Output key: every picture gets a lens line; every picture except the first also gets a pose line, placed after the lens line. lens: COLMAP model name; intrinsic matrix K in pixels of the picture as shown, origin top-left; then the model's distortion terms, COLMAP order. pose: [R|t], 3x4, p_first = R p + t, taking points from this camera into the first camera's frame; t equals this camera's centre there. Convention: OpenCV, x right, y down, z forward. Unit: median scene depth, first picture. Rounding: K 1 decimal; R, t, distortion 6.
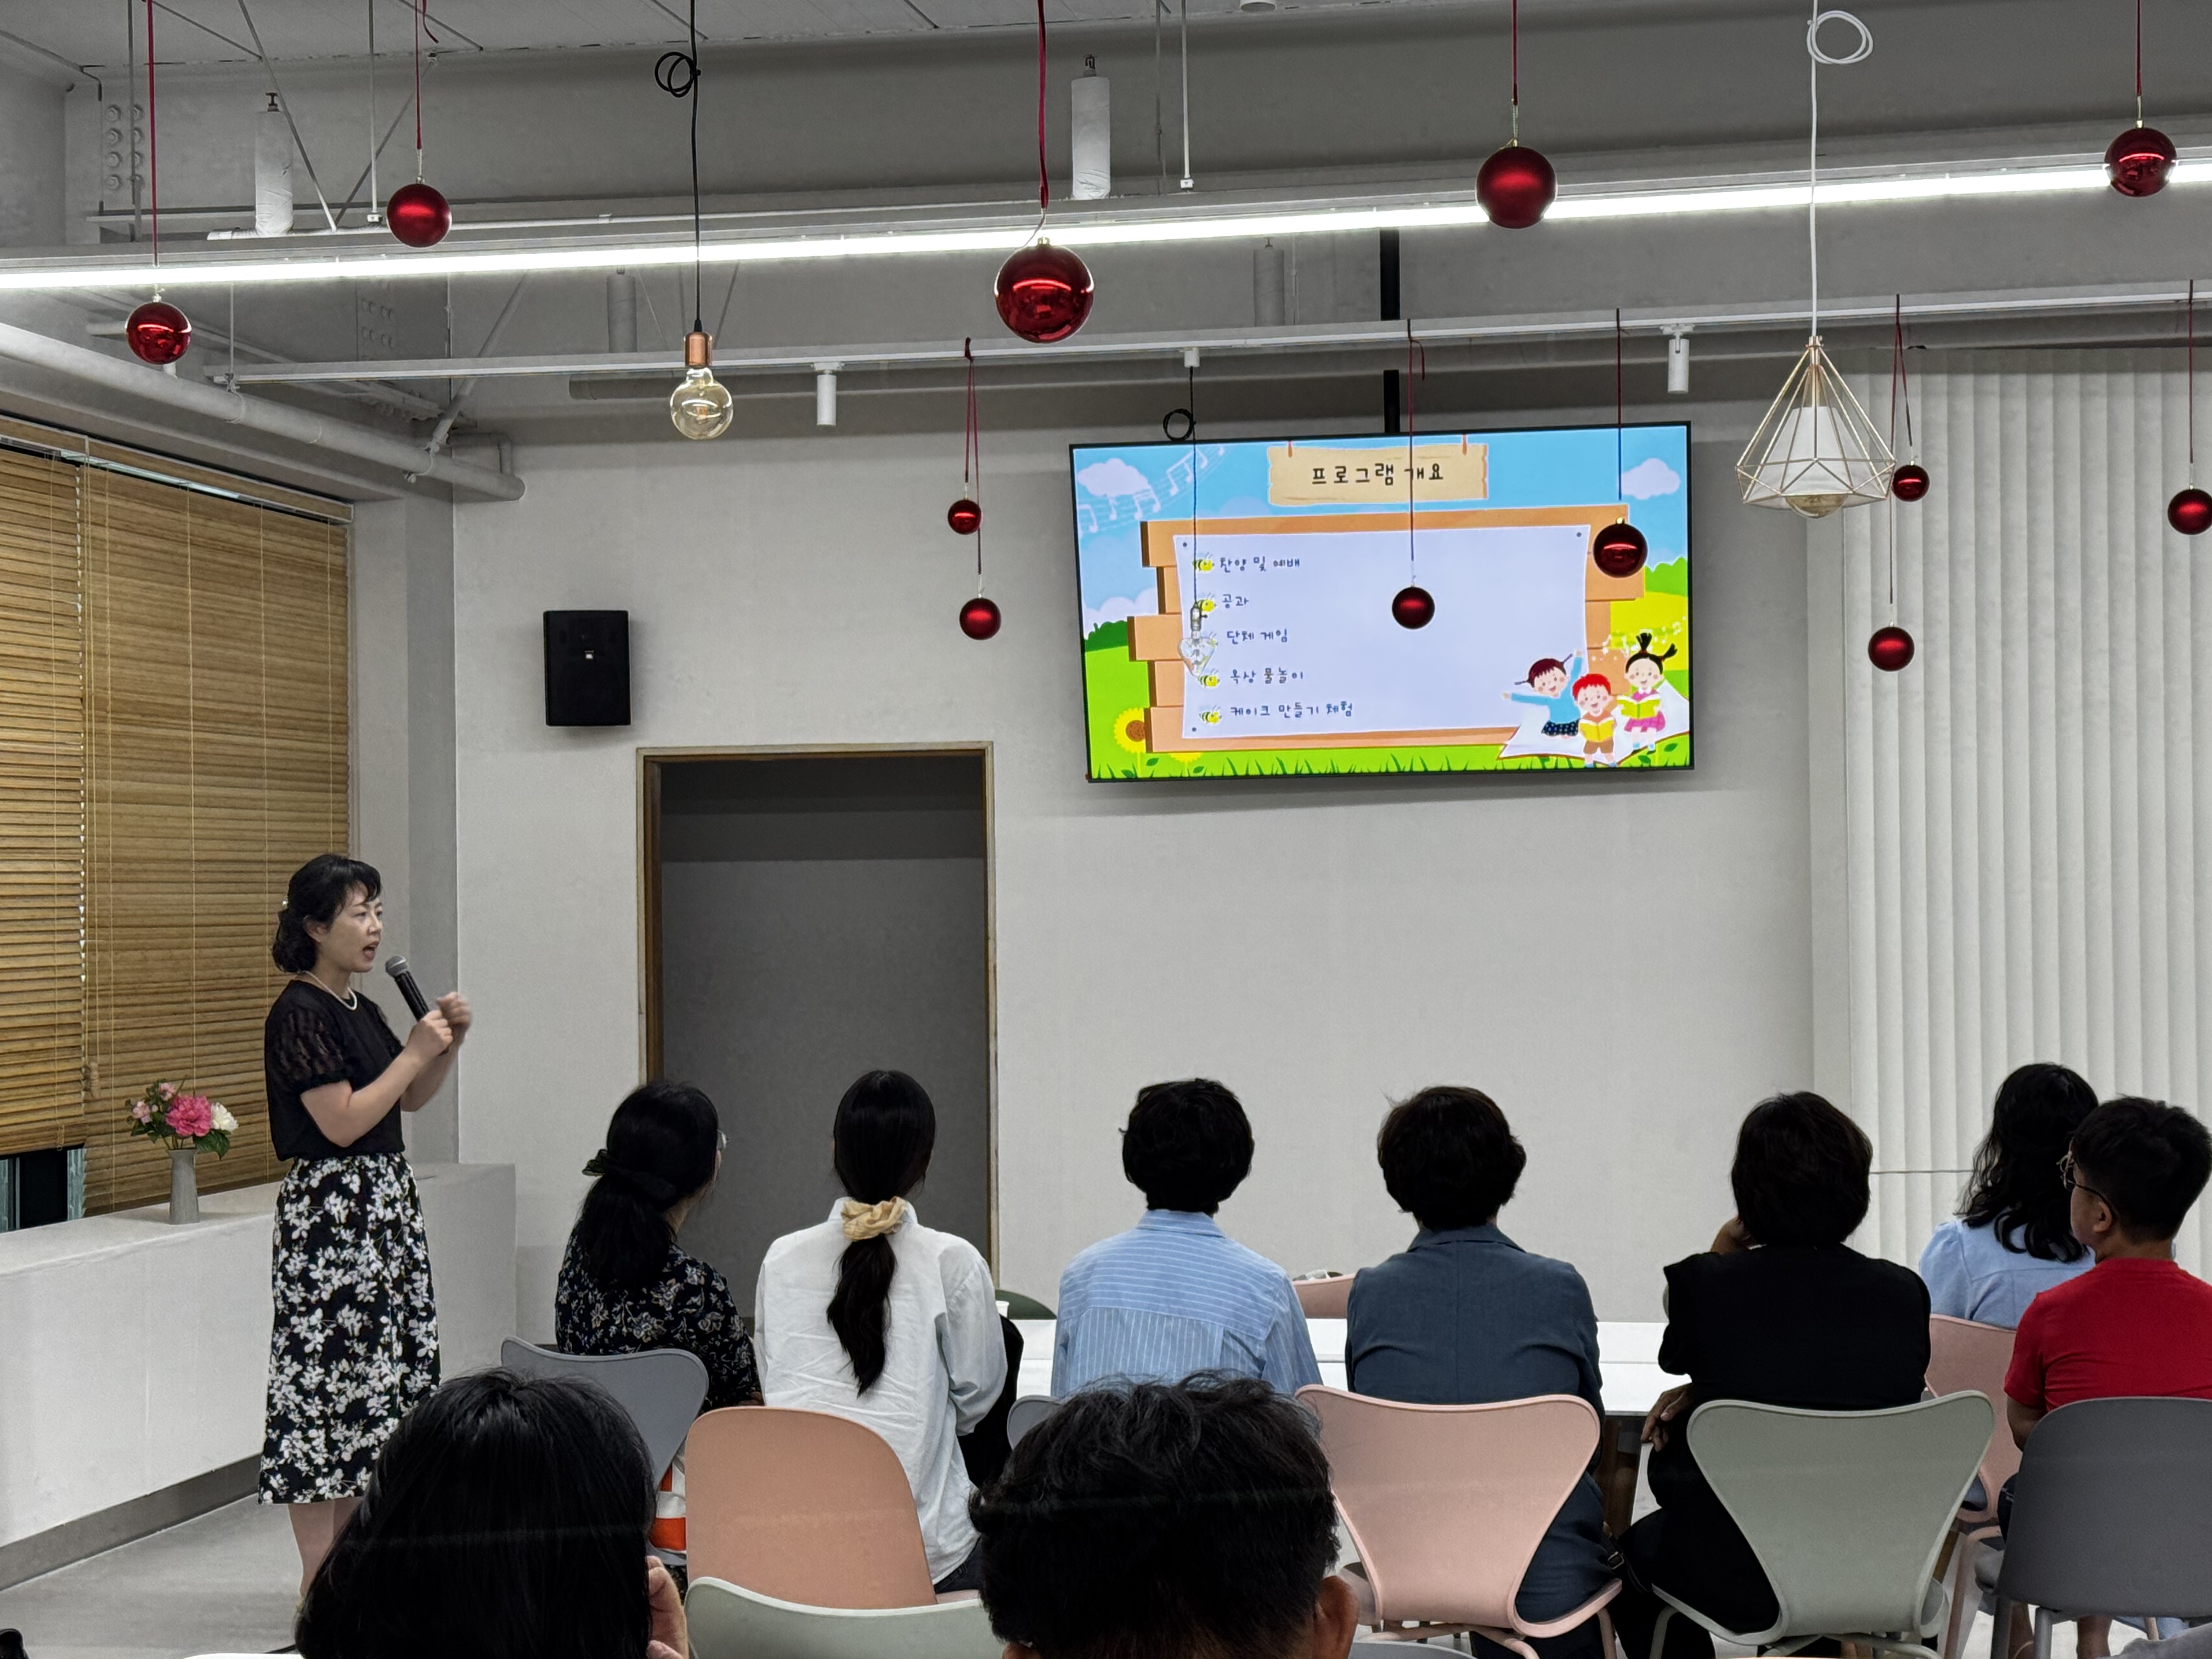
lens RADIAL K [[3658.5, 0, 1121.2], [0, 3658.5, 838.4], [0, 0, 1]] dist [0.170314, 0.000000]
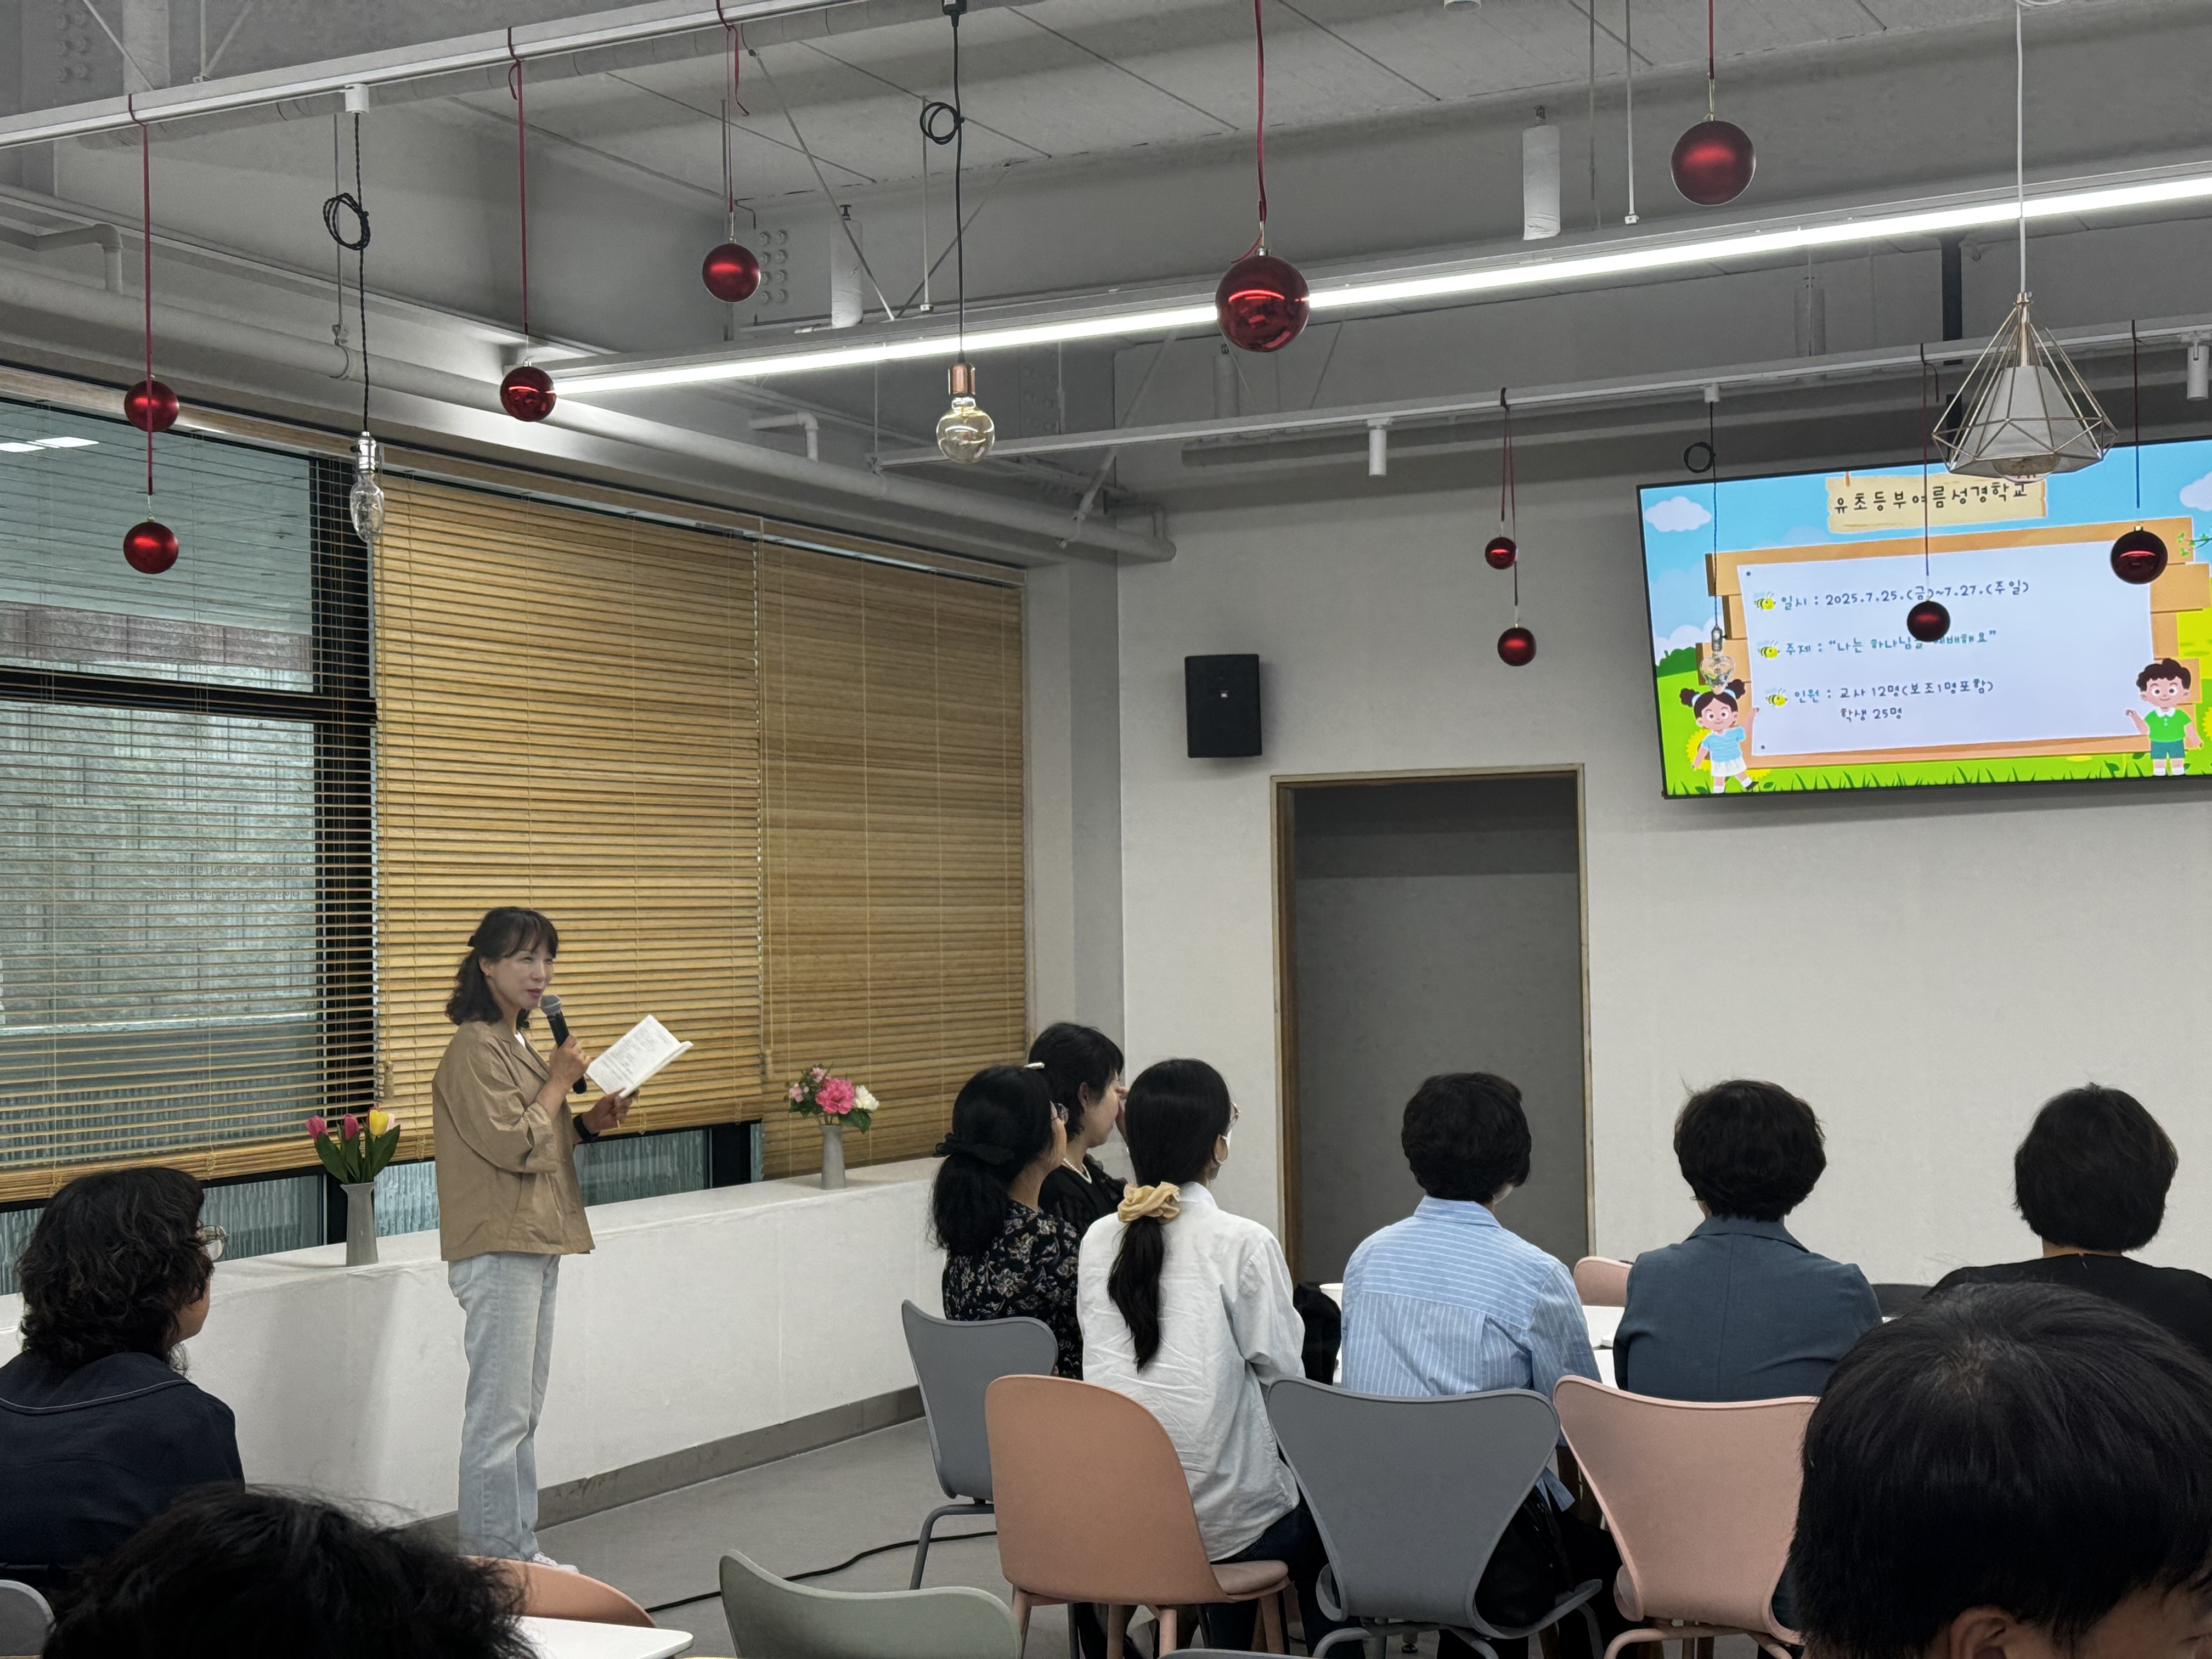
lens RADIAL K [[3114.5, 0, 1108.0], [0, 3114.5, 828.9], [0, 0, 1]] dist [0.150120, 0.000000]
pose [[0.962202, -0.013408, -0.272006, 0.093782], [0.009835, 0.999847, -0.014497, 0.005899], [0.272159, 0.011274, 0.962186, 0.078657]]
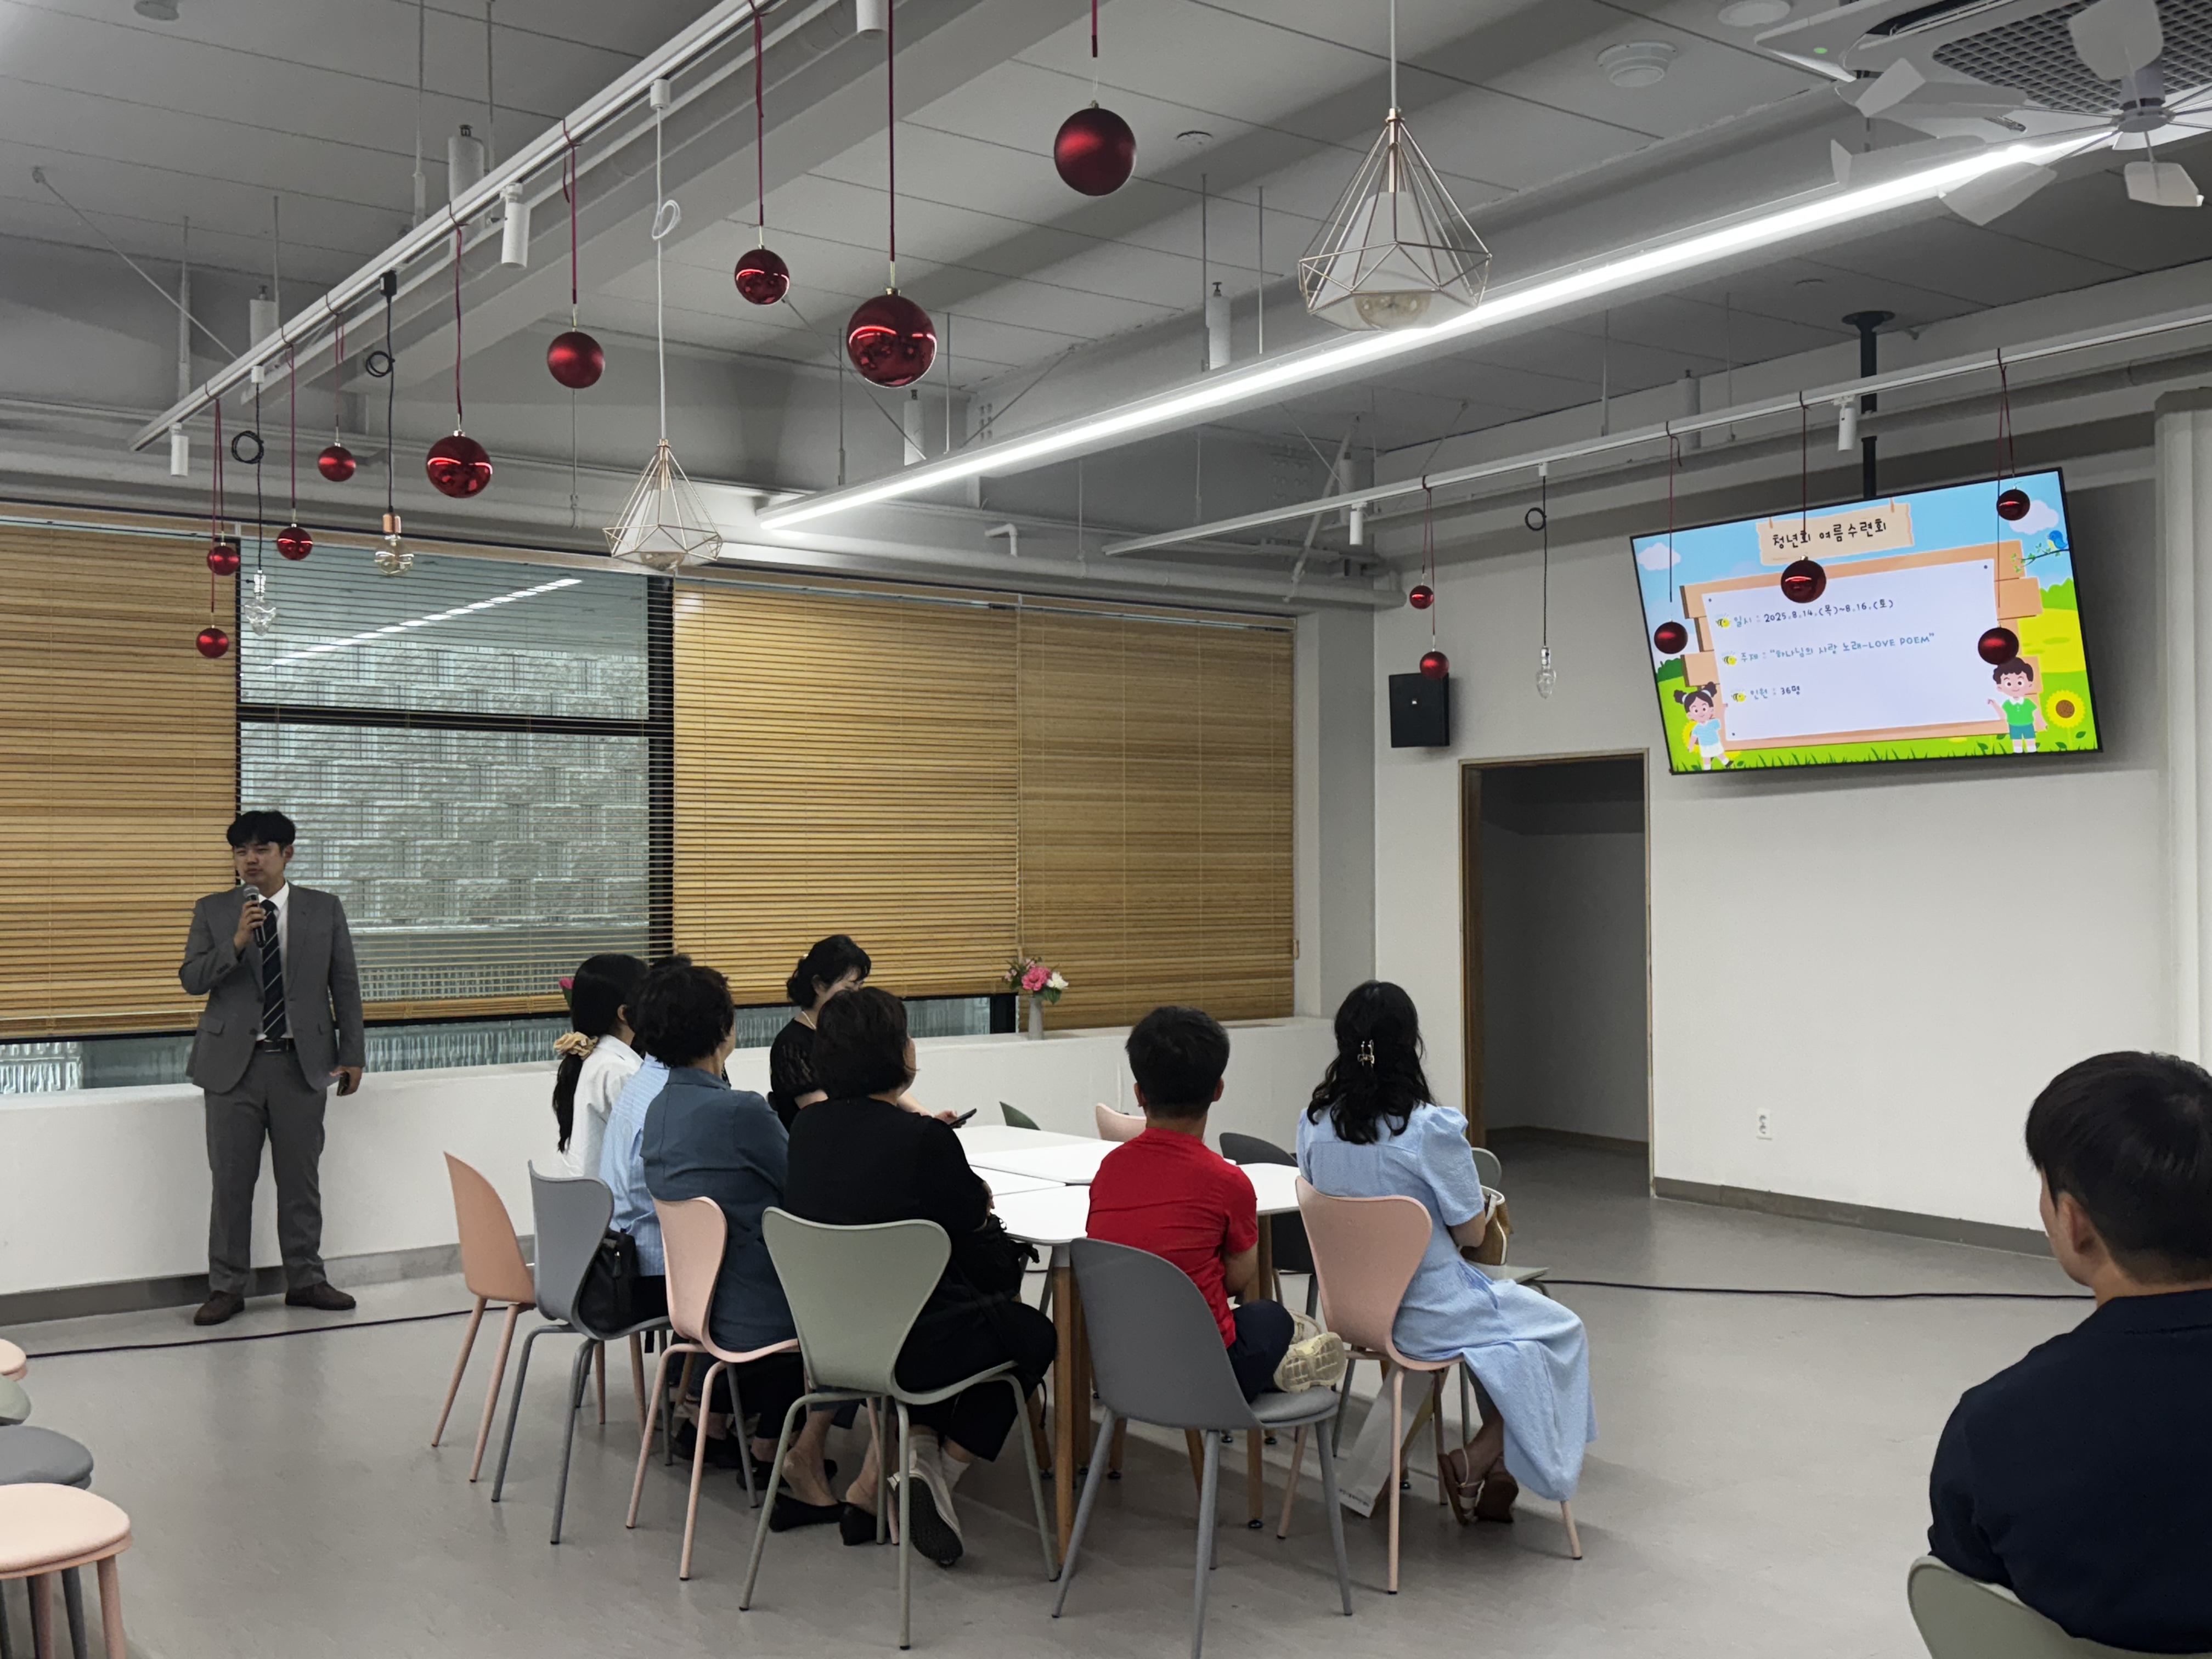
lens RADIAL K [[2151.7, 0, 1101.3], [0, 2151.7, 842.6], [0, 0, 1]] dist [0.092693, 0.000000]
pose [[0.734237, -0.002100, -0.678890, 0.442849], [0.006518, 0.999971, 0.003957, 0.006773], [0.678862, -0.007330, 0.734230, 0.268179]]
